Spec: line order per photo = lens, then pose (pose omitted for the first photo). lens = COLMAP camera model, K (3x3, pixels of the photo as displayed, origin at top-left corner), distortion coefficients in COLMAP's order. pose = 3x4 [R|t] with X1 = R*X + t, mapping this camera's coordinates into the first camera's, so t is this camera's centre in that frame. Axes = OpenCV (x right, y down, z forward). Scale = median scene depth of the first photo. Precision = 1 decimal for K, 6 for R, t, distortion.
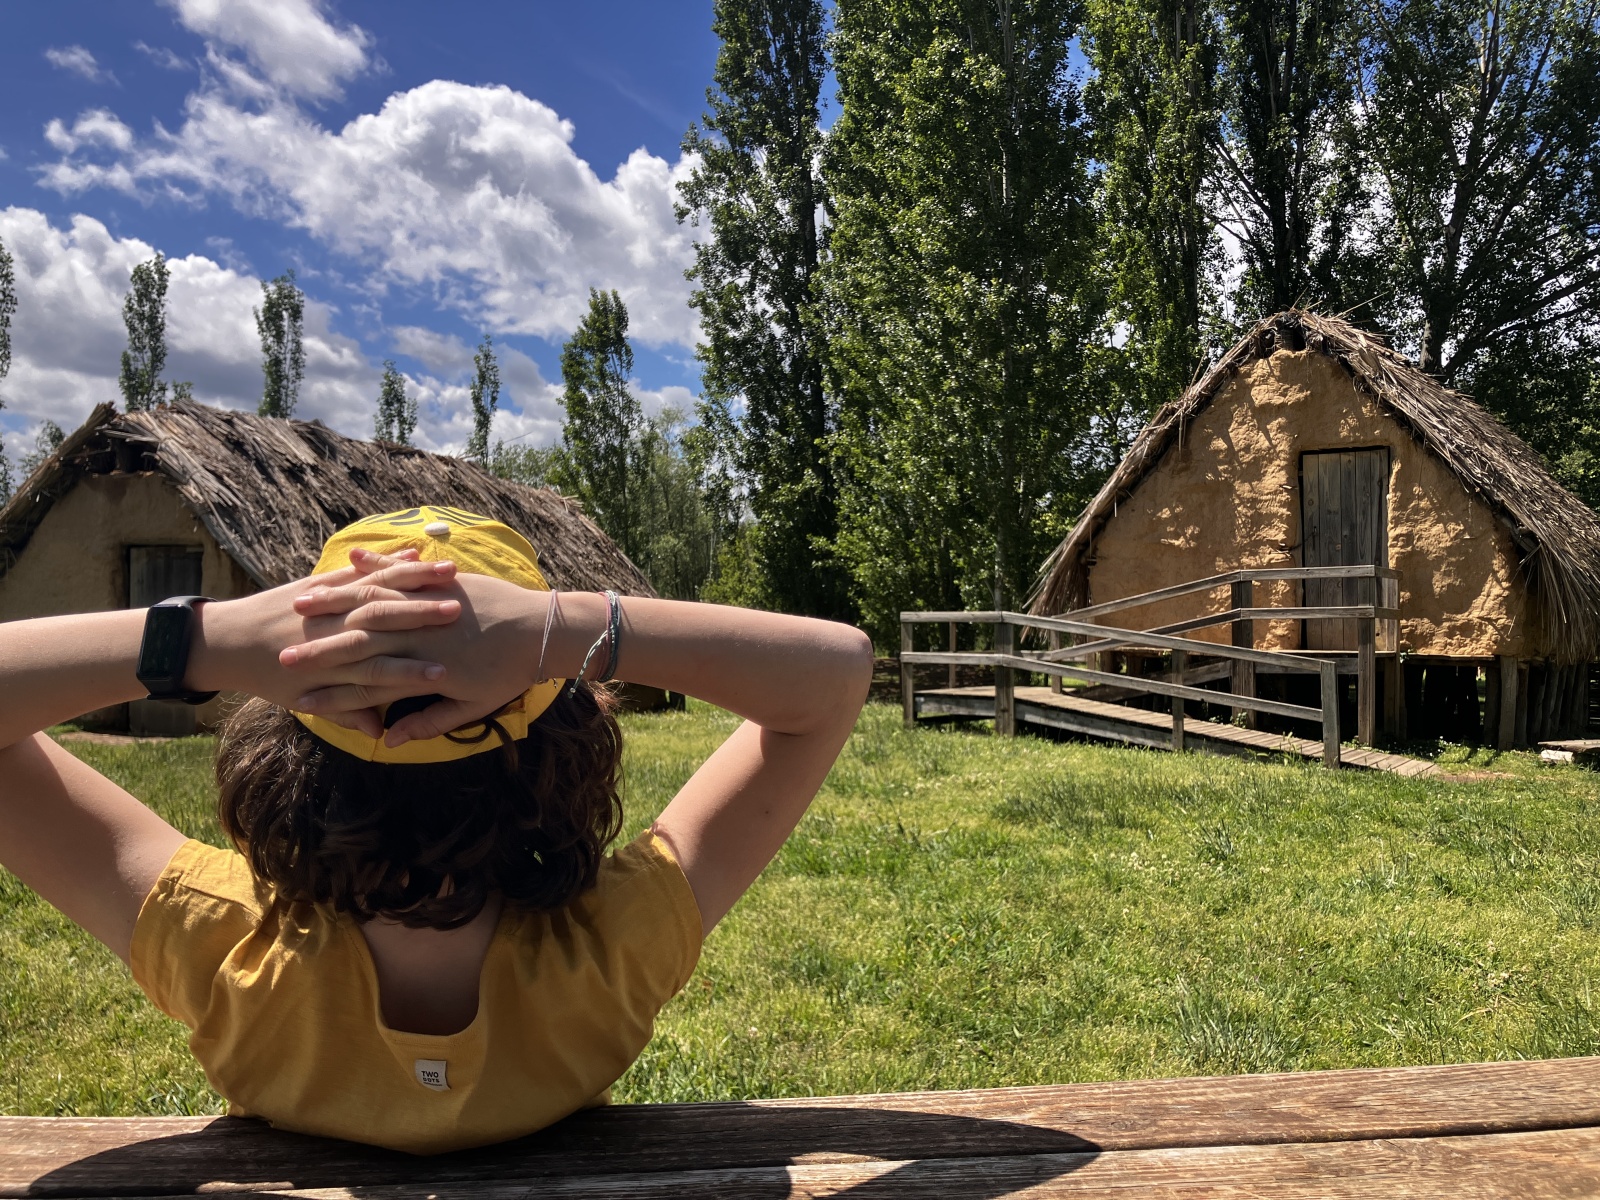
lens RADIAL K [[1311.9, 0, 791.1], [0, 1311.9, 603.3], [0, 0, 1]] dist [0.011758, -0.029139]
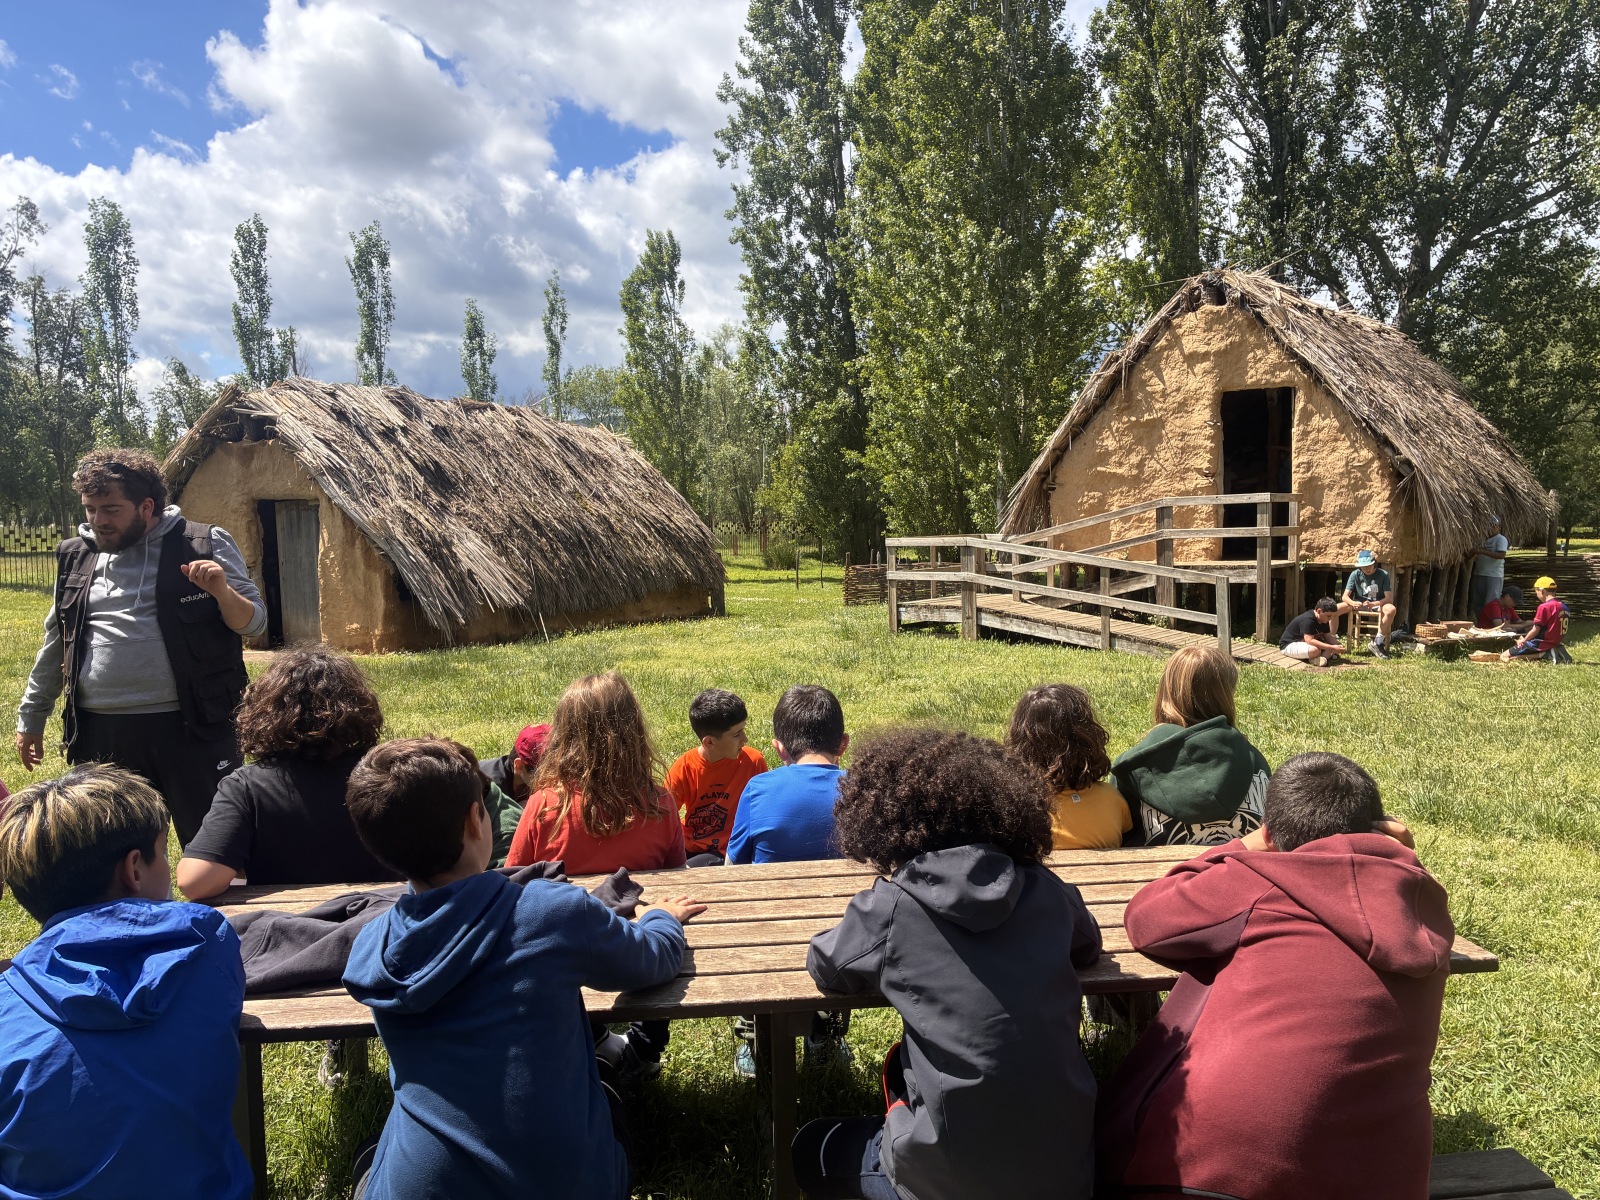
lens RADIAL K [[1213.6, 0, 796.9], [0, 1213.6, 591.0], [0, 0, 1]] dist [0.033027, -0.043405]
pose [[0.998603, -0.024747, -0.046684, 0.038318], [0.028365, 0.996510, 0.078504, -0.025179], [0.044579, -0.079718, 0.995820, -0.091845]]
